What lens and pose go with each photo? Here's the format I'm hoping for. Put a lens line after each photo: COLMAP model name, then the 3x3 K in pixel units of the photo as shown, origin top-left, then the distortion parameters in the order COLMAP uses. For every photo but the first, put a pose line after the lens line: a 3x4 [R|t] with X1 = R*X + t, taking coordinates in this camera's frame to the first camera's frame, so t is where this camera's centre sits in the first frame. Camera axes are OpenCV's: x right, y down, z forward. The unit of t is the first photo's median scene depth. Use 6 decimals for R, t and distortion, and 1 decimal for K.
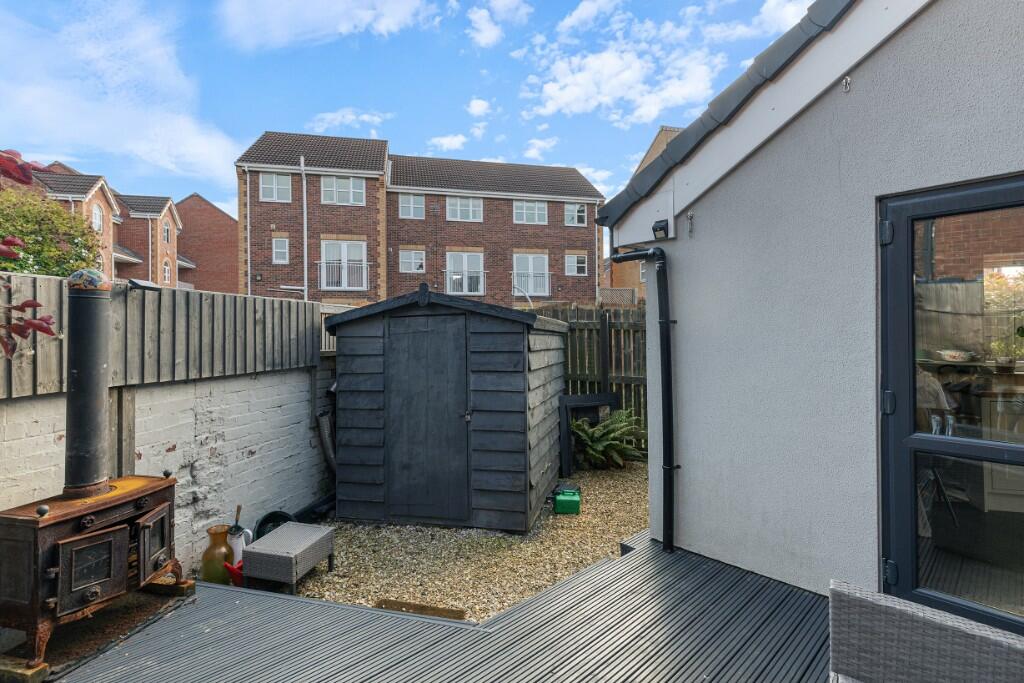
lens RADIAL K [[474.3, 0, 513.8], [0, 474.3, 332.9], [0, 0, 1]] dist [0.004118, -0.000005]
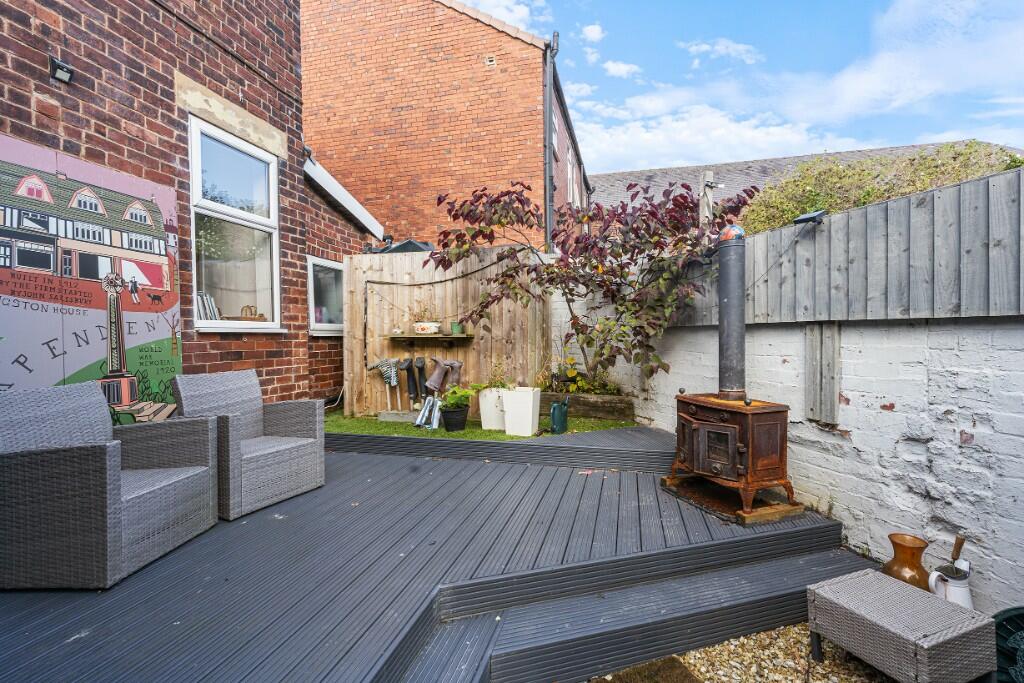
lens RADIAL K [[474.3, 0, 510.8], [0, 474.3, 340.3], [0, 0, 1]] dist [0.004118, -0.000005]
pose [[-0.838558, 0.012411, -0.544671, 0.225931], [0.005470, 0.999882, 0.014363, 0.112875], [0.544785, 0.009065, -0.838527, 1.261612]]
